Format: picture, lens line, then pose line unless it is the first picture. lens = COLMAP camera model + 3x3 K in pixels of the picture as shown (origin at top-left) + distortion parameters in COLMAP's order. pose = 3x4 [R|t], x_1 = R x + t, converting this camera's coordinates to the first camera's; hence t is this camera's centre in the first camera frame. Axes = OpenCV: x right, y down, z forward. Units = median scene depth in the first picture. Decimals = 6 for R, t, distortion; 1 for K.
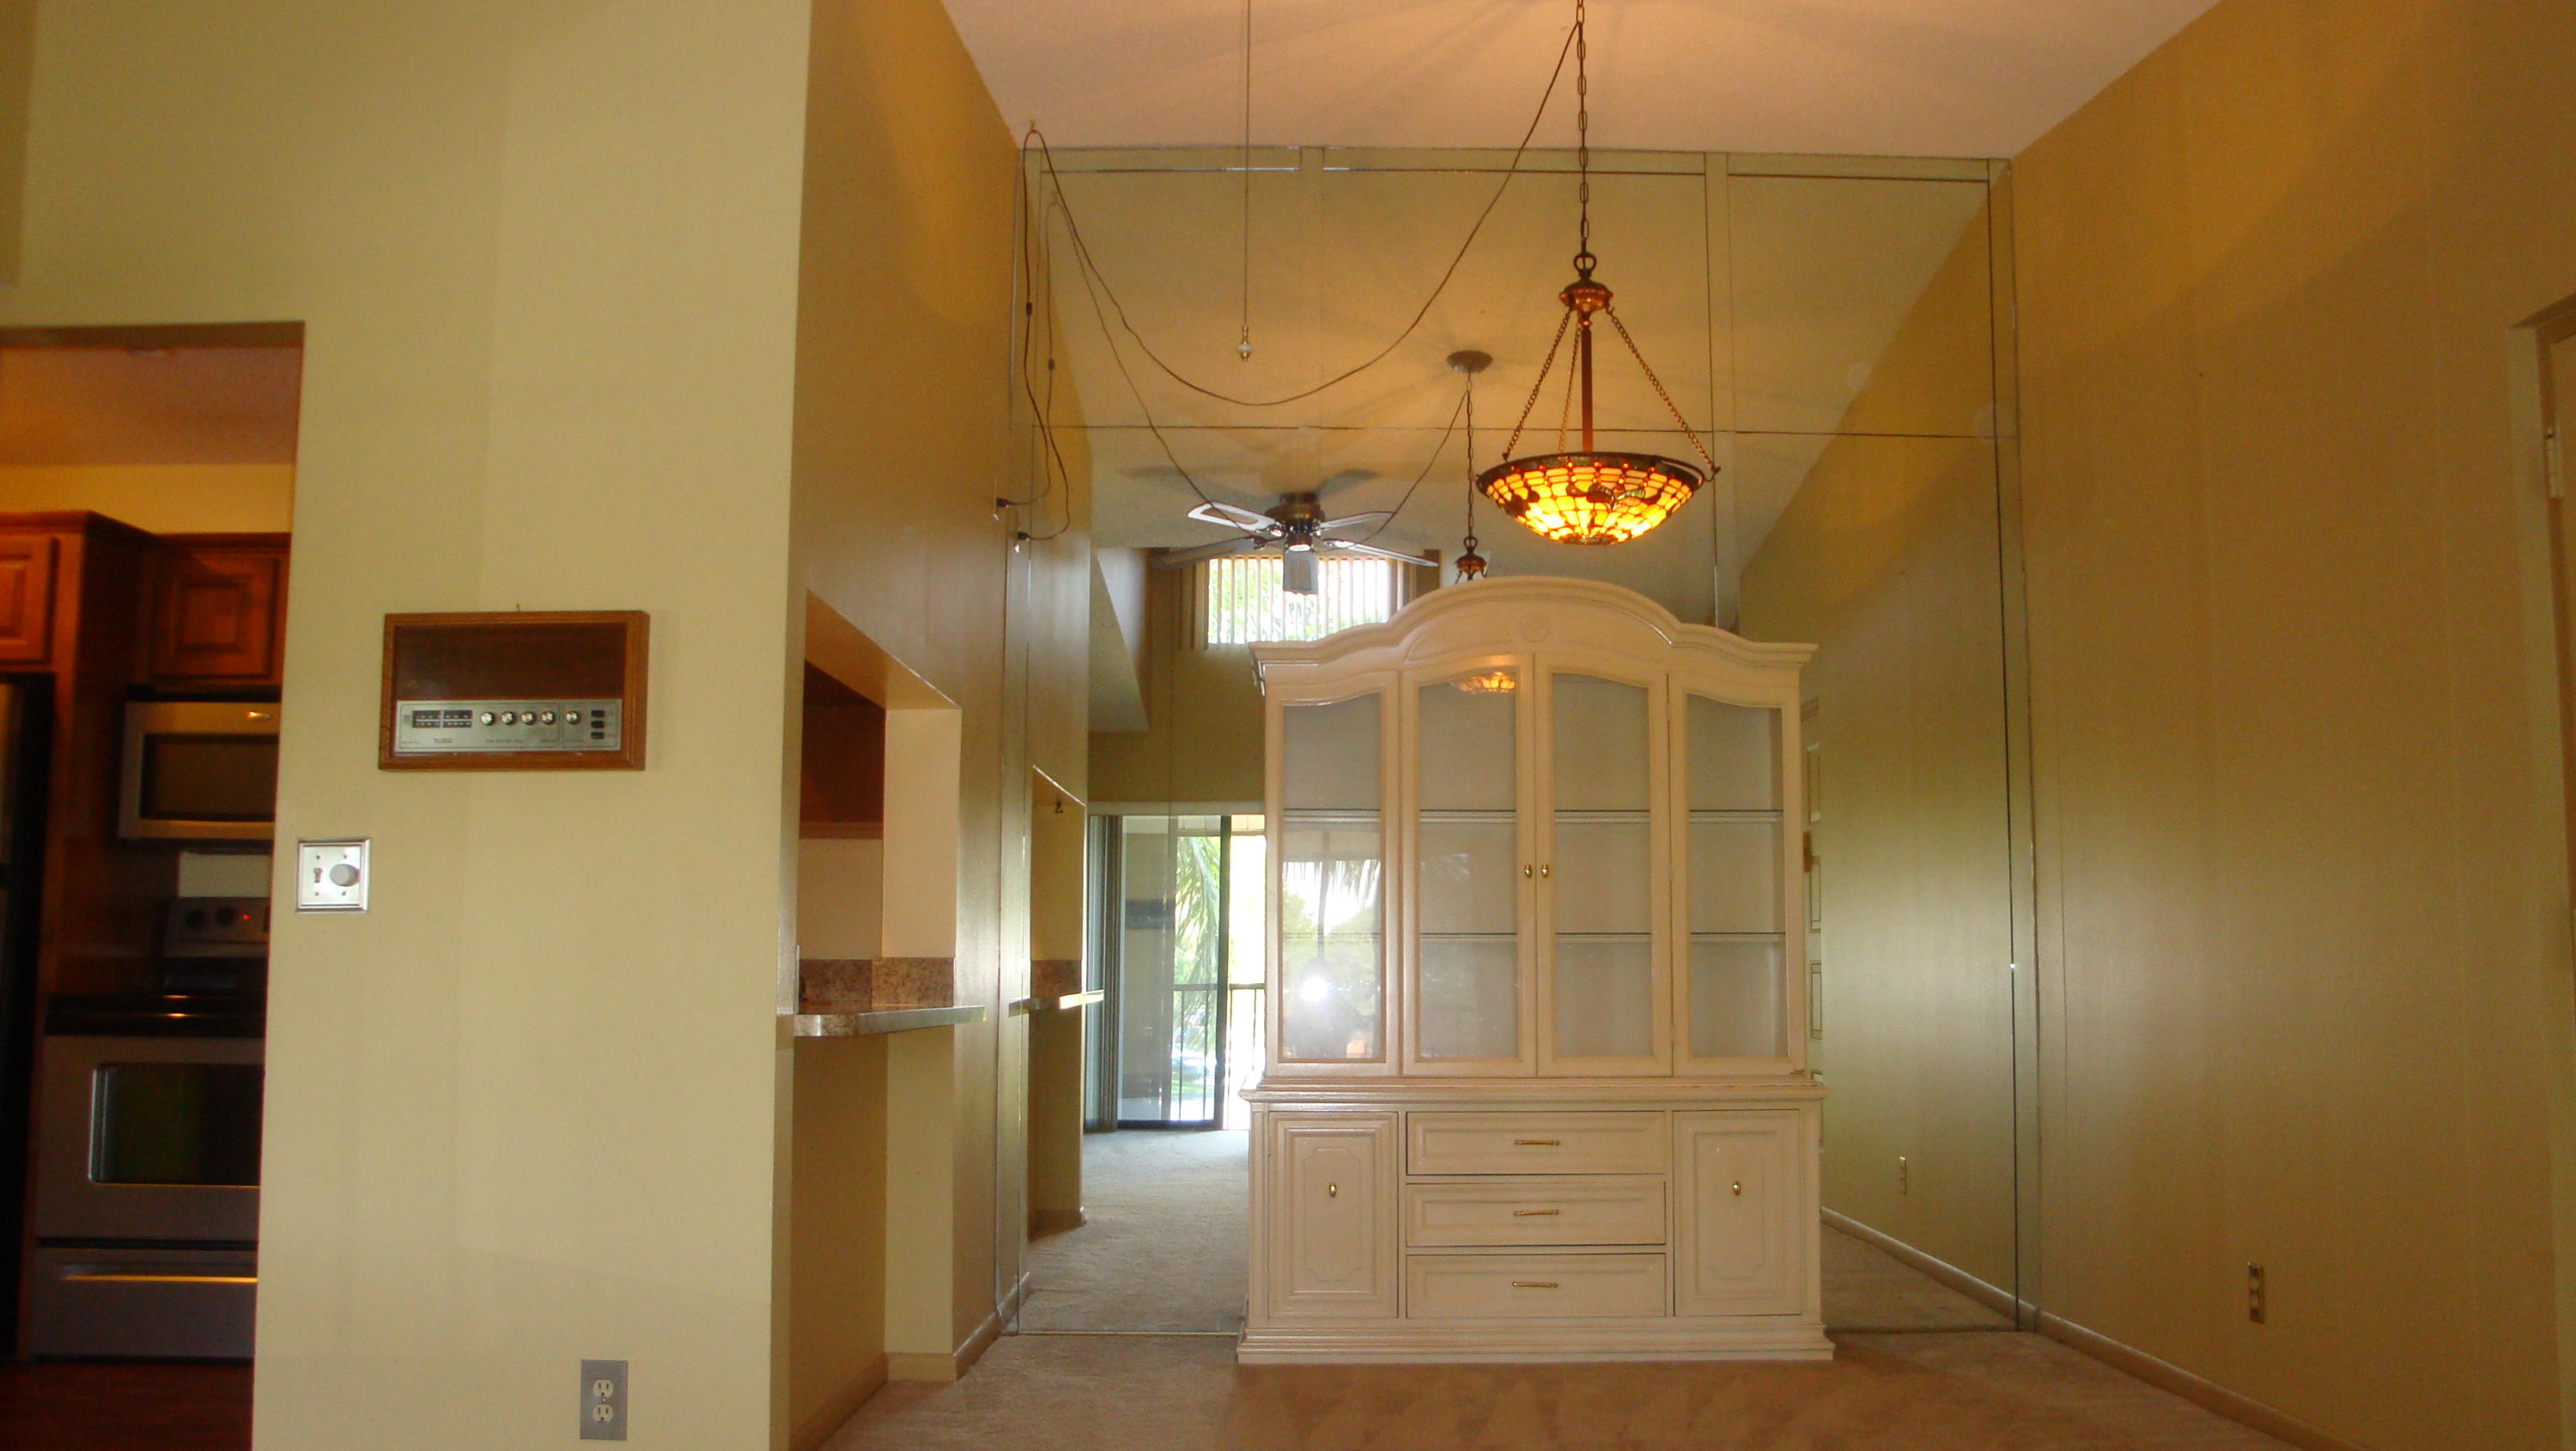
lens RADIAL K [[2142.7, 0, 1316.6], [0, 2142.7, 726.2], [0, 0, 1]] dist [-0.154924, 0.118165]
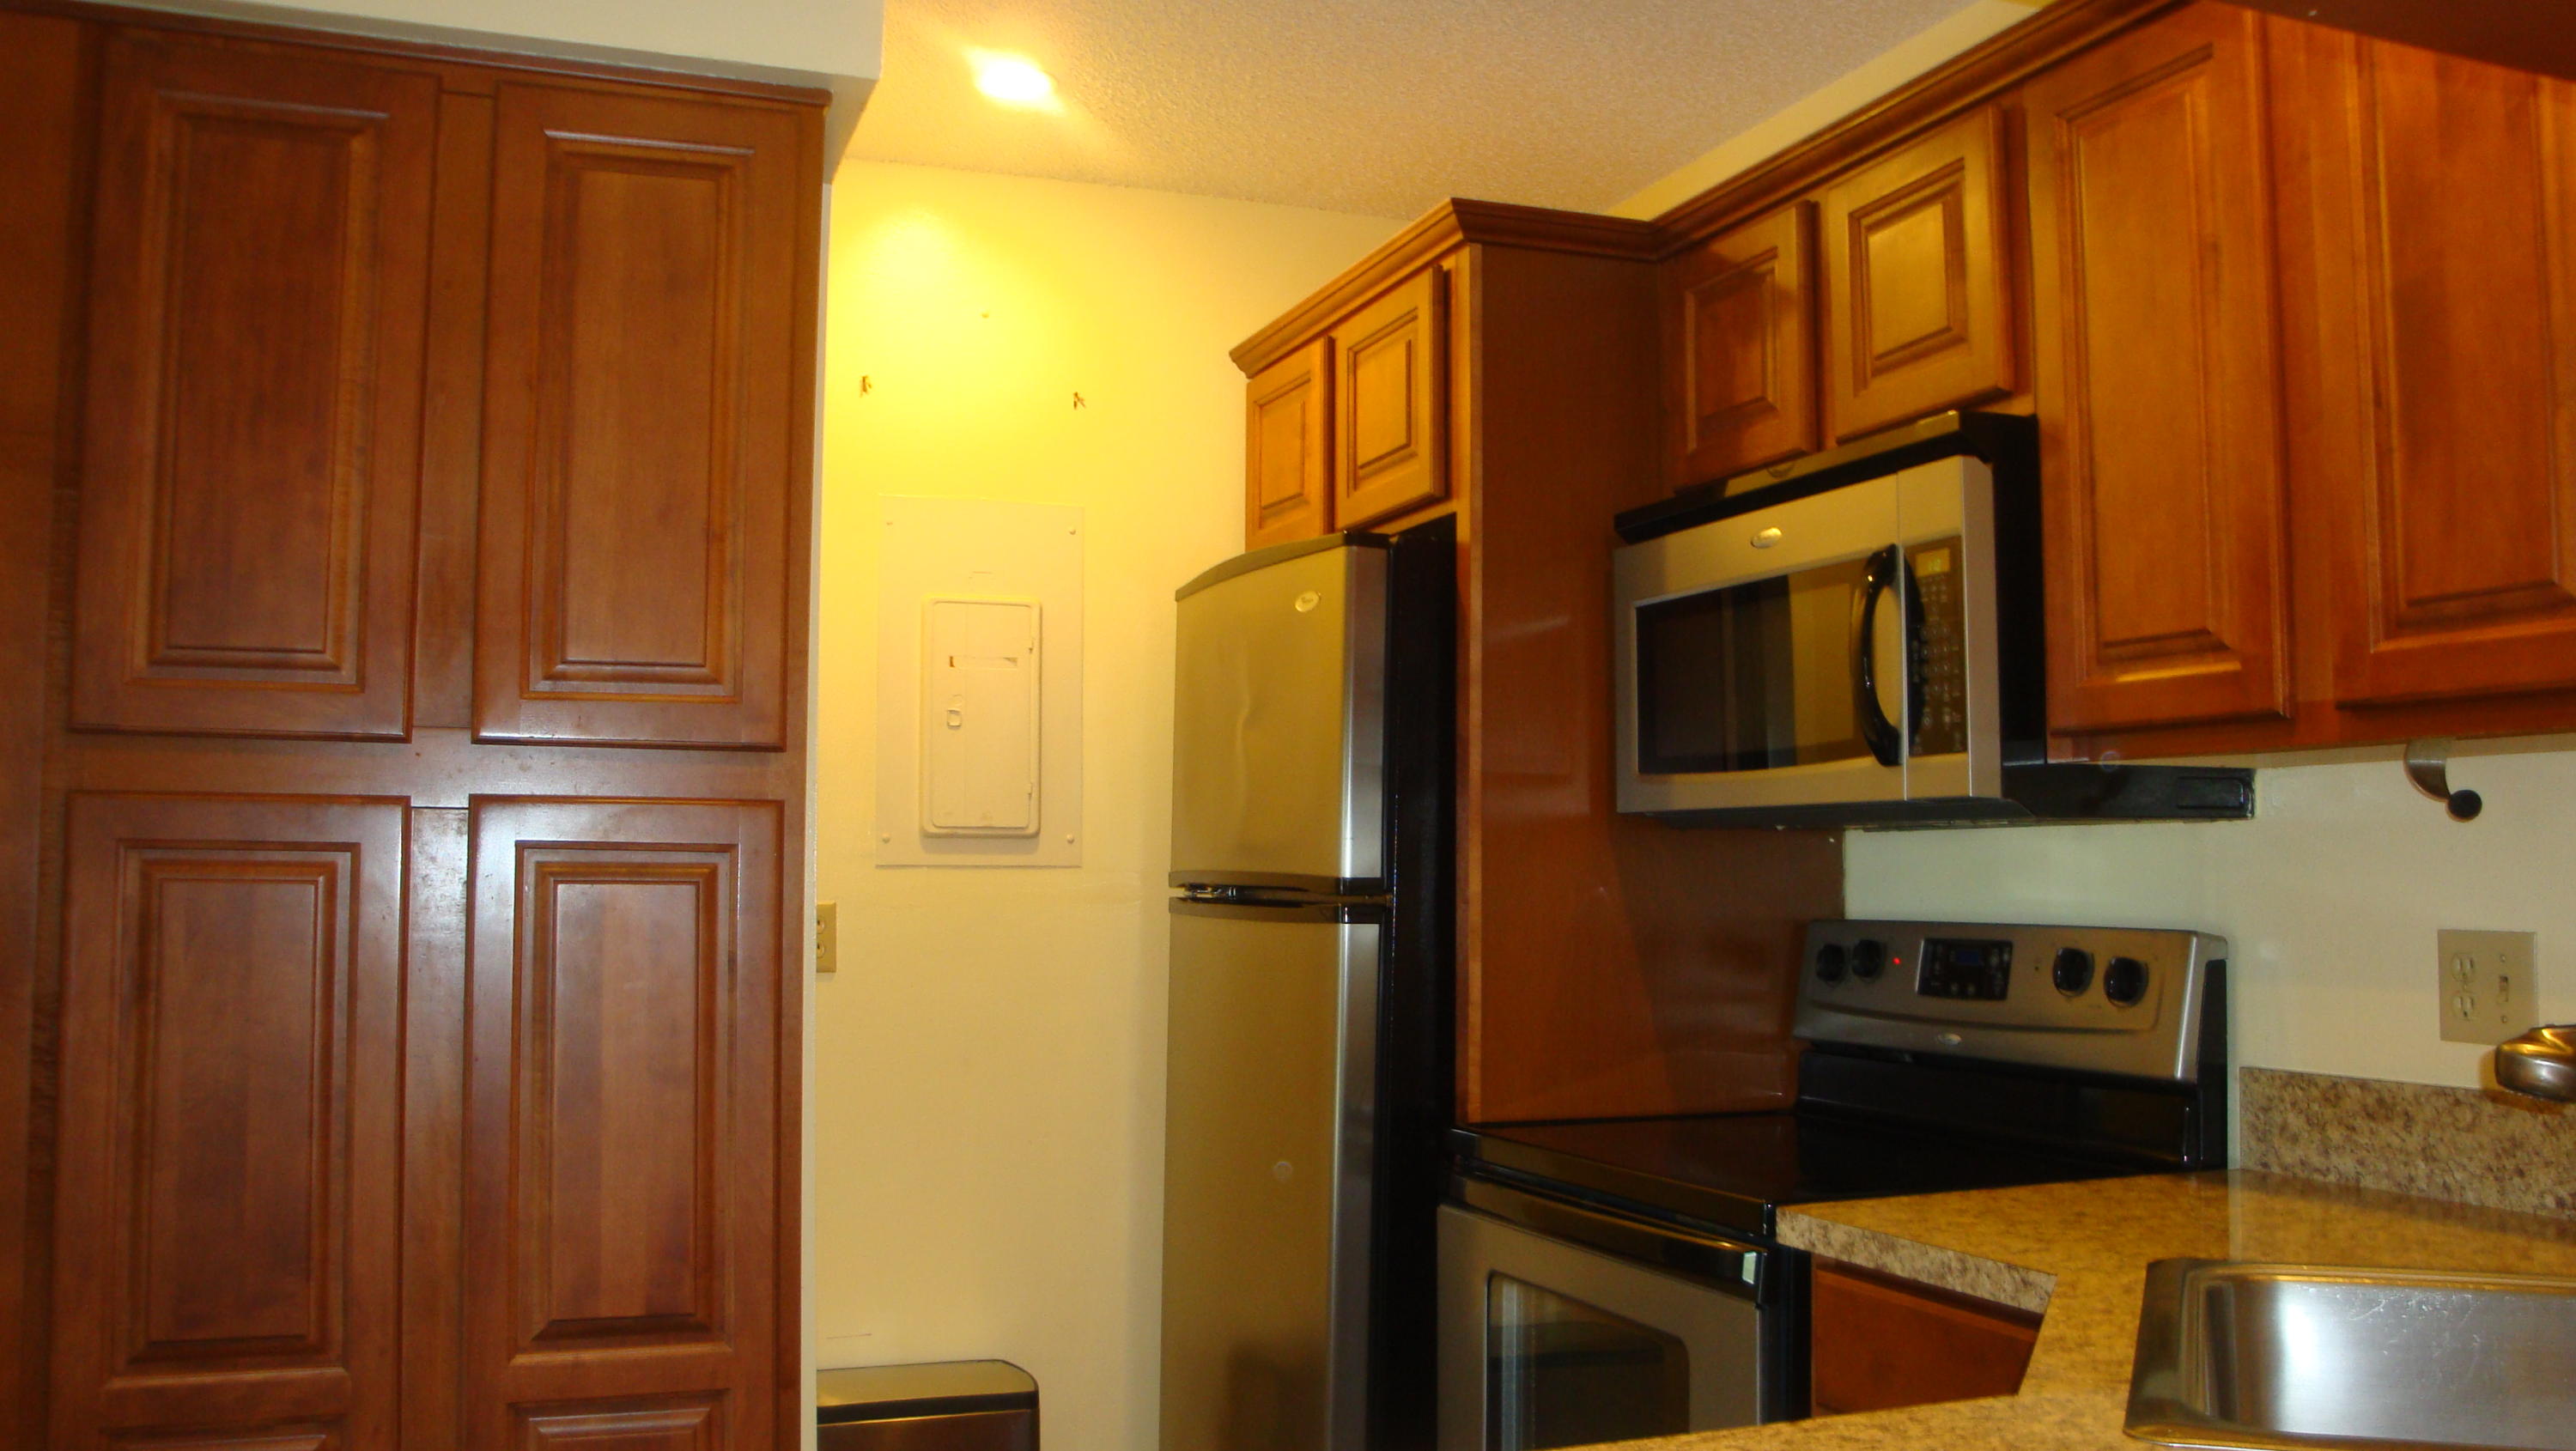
lens RADIAL K [[2142.7, 0, 1286.9], [0, 2142.7, 722.4], [0, 0, 1]] dist [-0.154924, 0.118165]
pose [[0.342327, -0.069296, -0.937022, -0.109682], [0.108342, 0.993536, -0.033895, 0.040071], [0.933314, -0.089916, 0.347621, 0.752231]]
